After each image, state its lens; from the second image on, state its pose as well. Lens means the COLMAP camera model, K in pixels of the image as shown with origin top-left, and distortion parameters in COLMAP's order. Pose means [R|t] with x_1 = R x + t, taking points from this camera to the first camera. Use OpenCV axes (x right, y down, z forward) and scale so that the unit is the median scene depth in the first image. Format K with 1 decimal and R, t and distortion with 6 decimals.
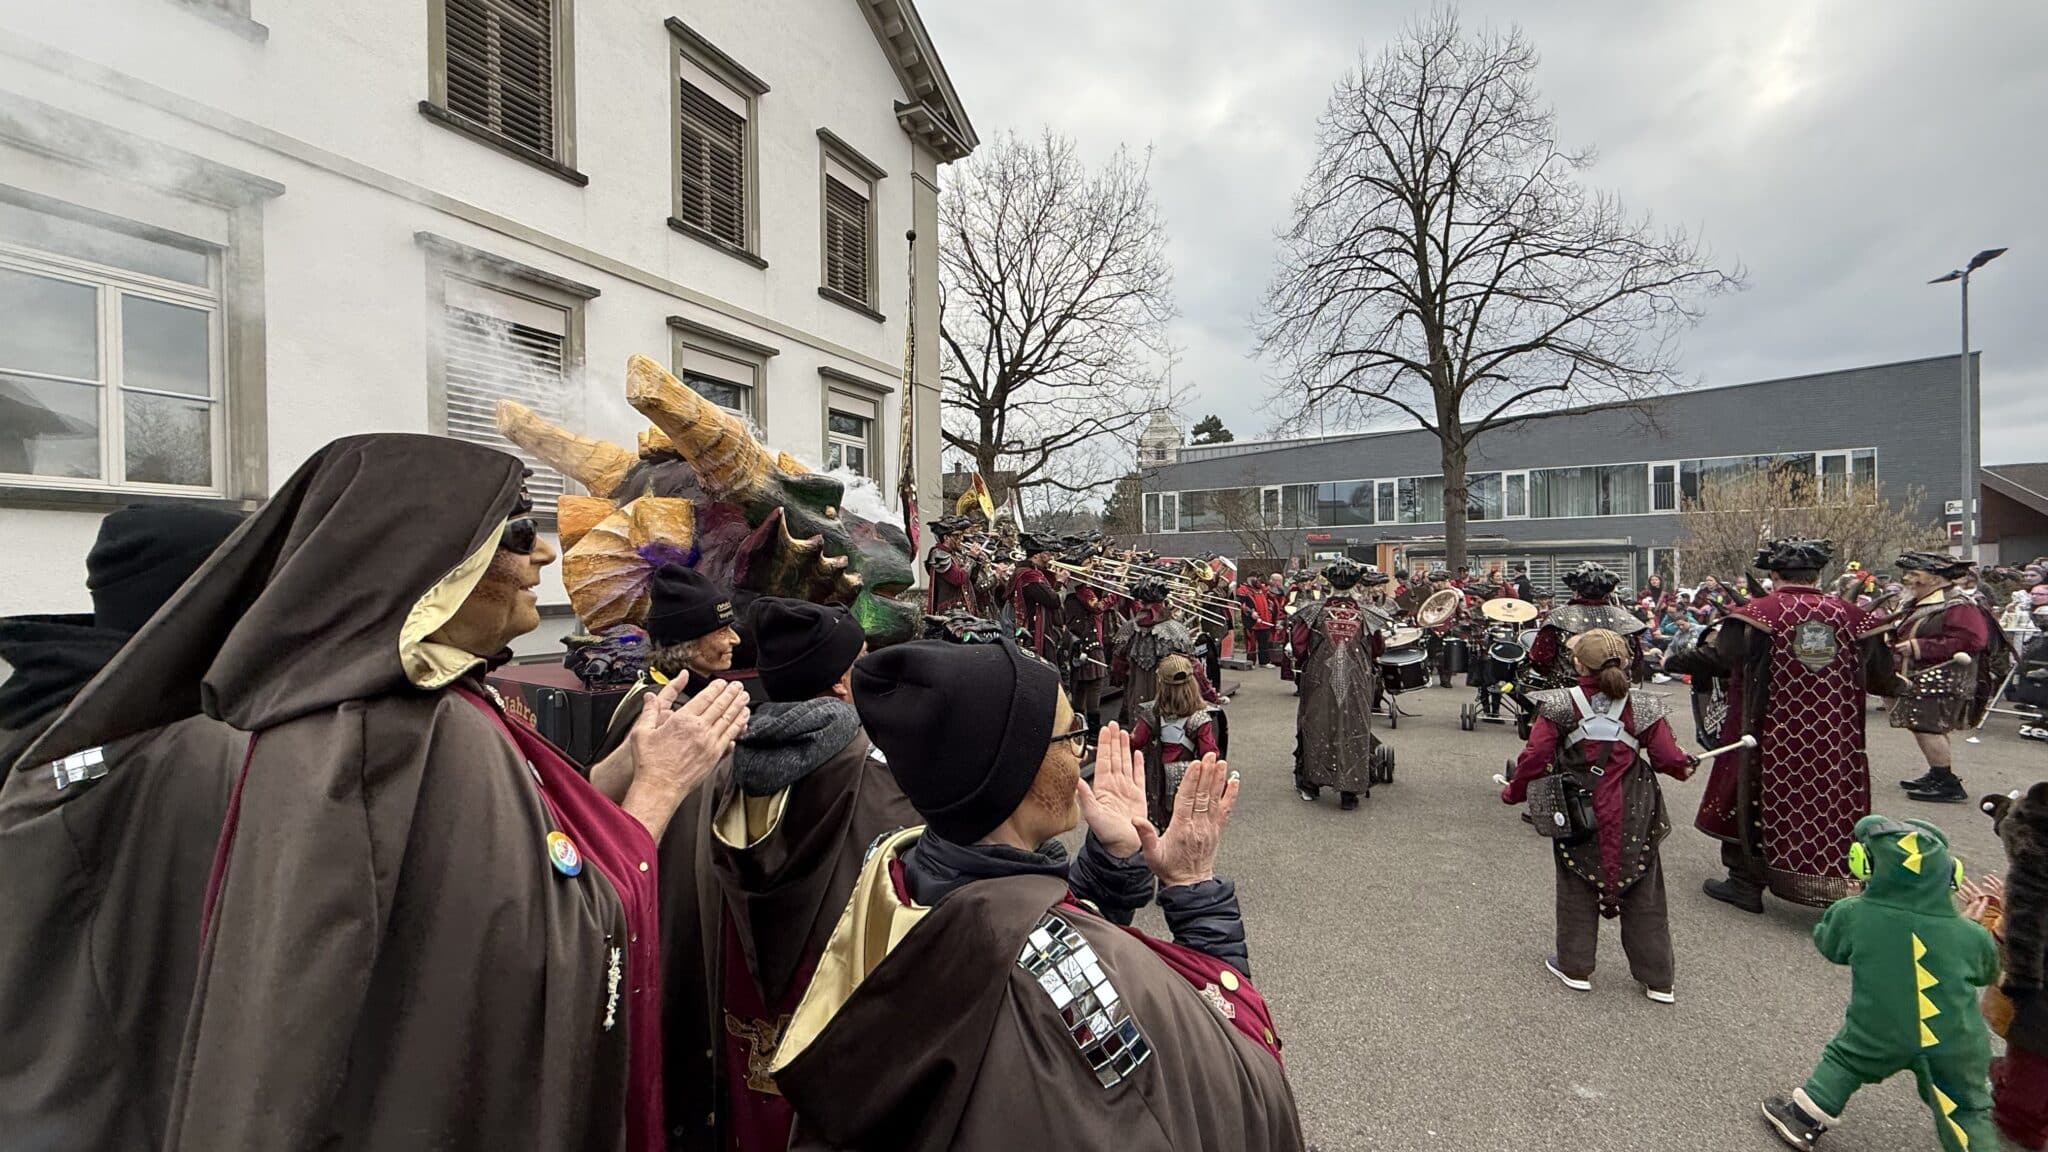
lens RADIAL K [[832.5, 0, 1024.0], [0, 832.5, 576.0], [0, 0, 1]] dist [0.041317, 0.000118]
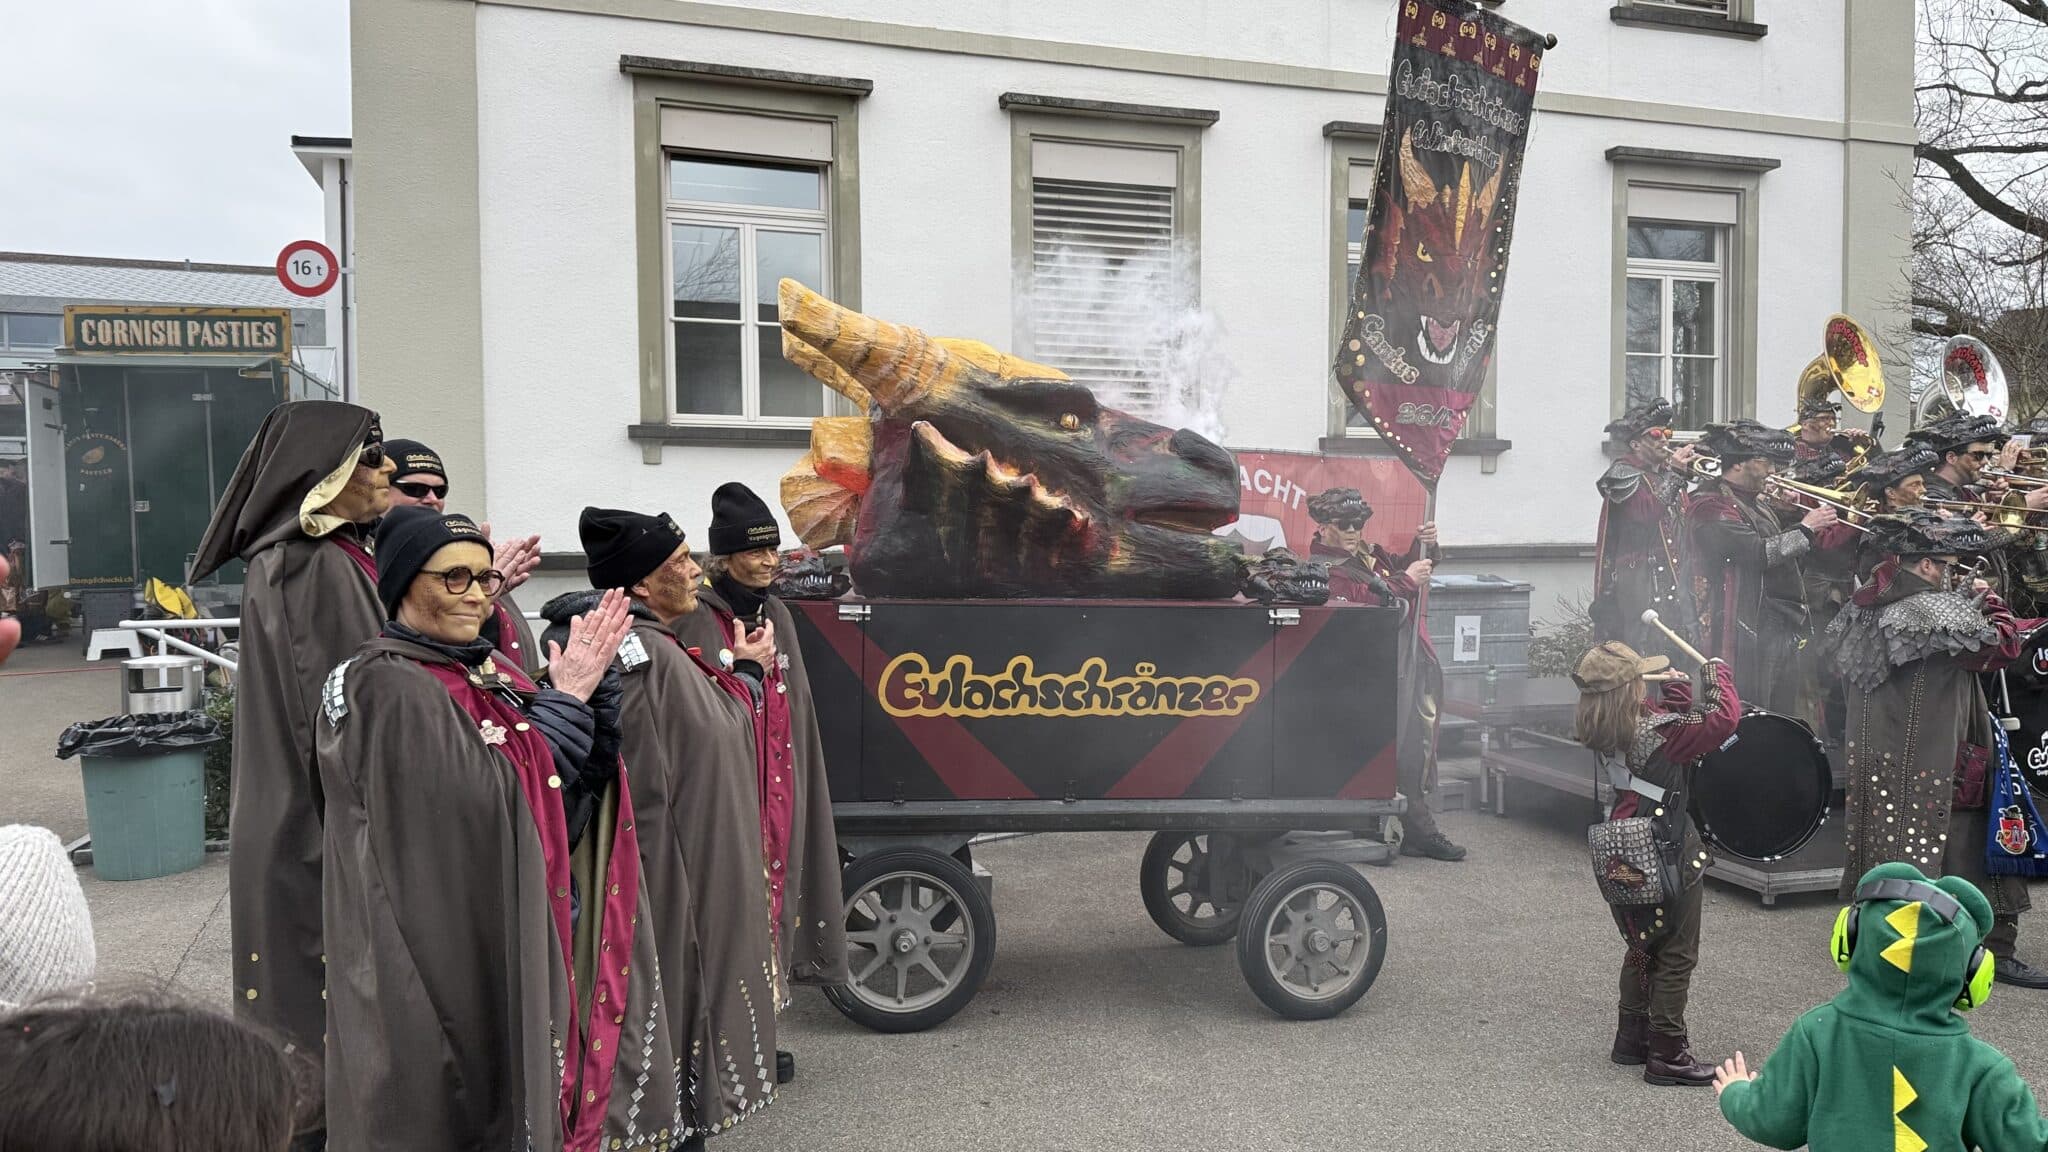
lens RADIAL K [[1490.0, 0, 1024.0], [0, 1490.0, 576.0], [0, 0, 1]] dist [0.130549, -0.106443]
pose [[0.719416, 0.029595, -0.693949, 0.122585], [-0.007474, 0.999364, 0.034872, 0.004024], [0.694540, -0.019901, 0.719179, -0.015146]]
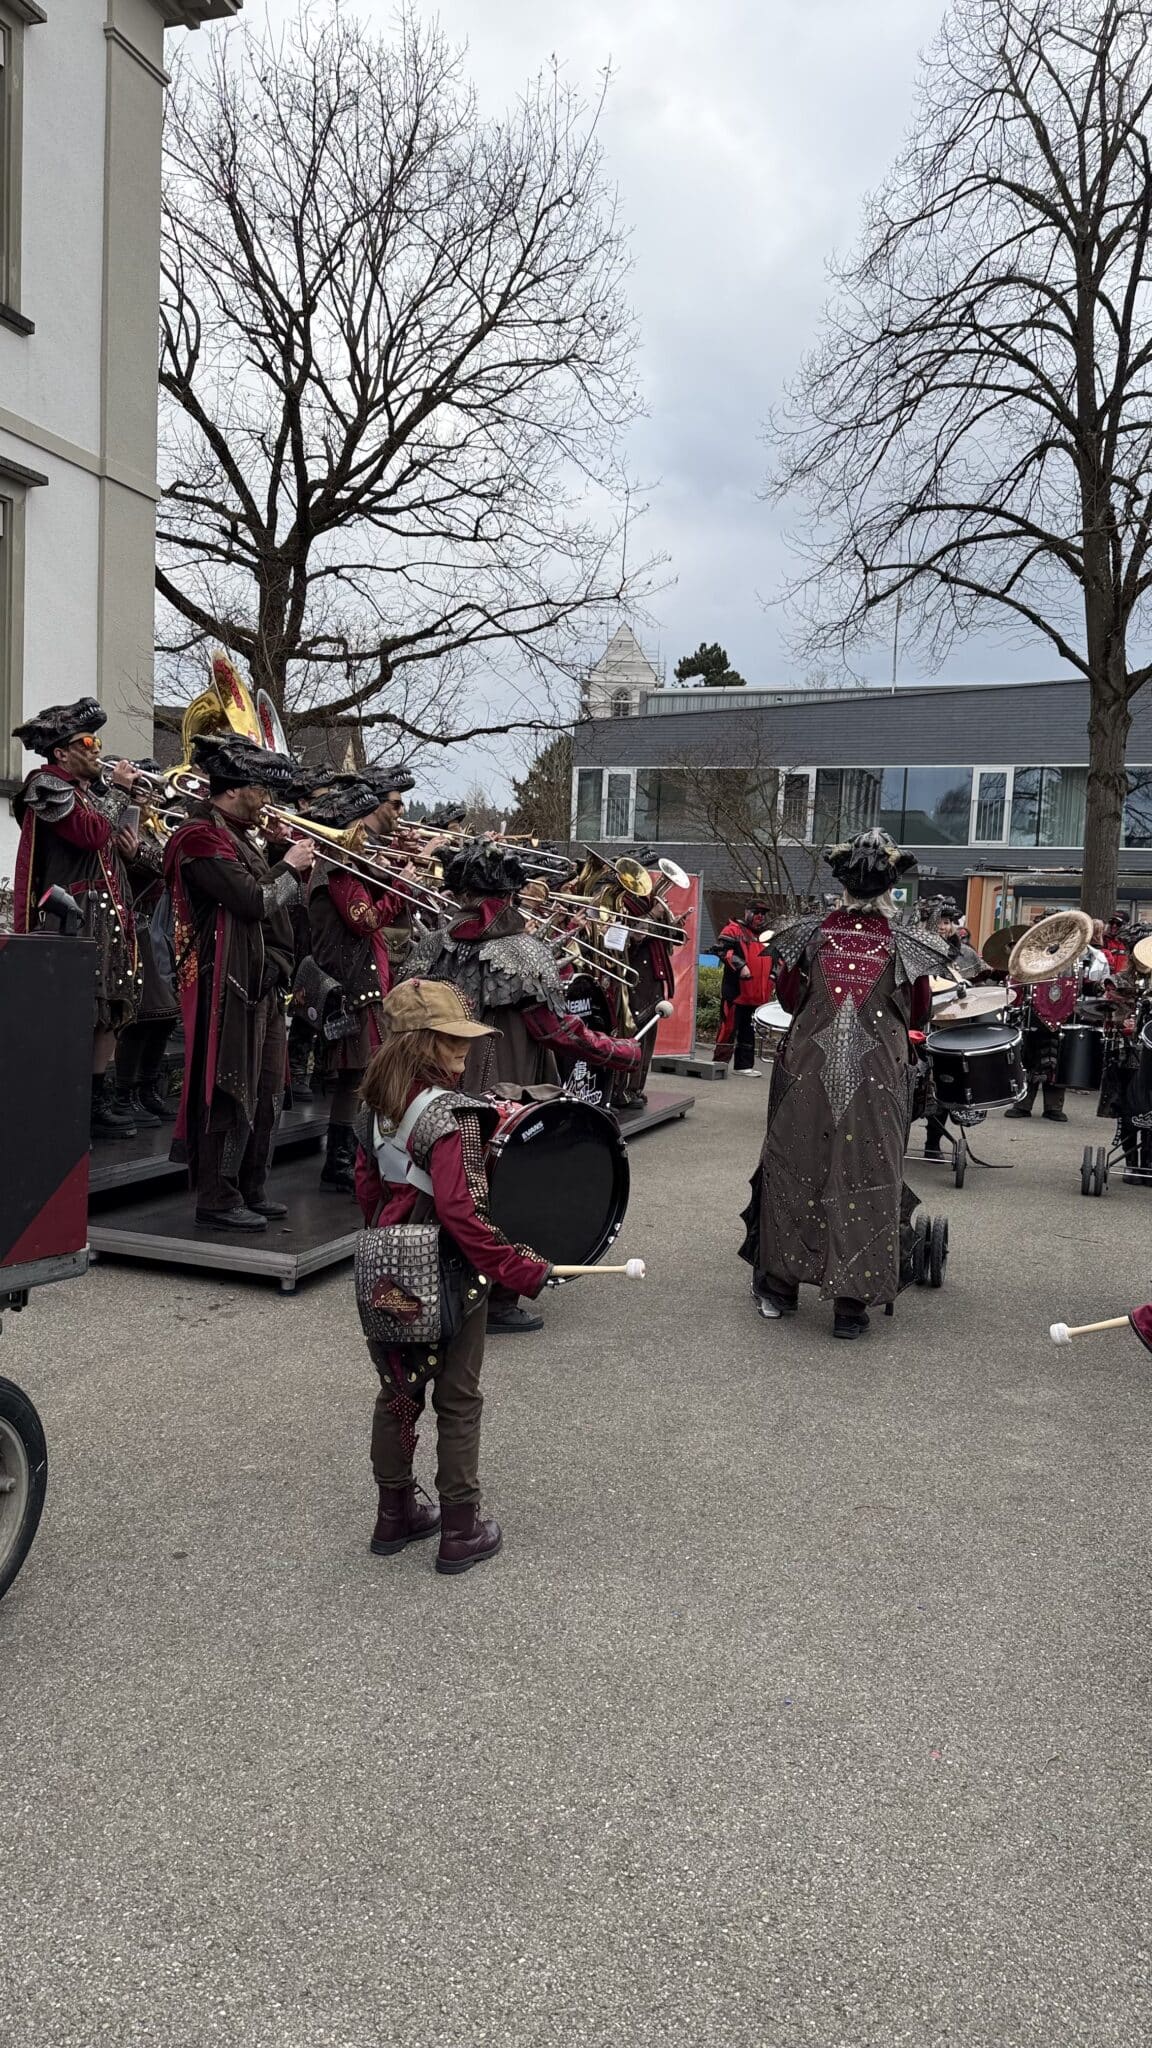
lens RADIAL K [[1490.0, 0, 551.6], [0, 1490.0, 996.3], [0, 0, 1]] dist [0.130549, -0.106443]
pose [[0.990336, 0.048699, 0.129861, 0.024266], [-0.055806, 0.997104, 0.051657, 0.011267], [-0.126969, -0.058405, 0.990186, 0.042862]]
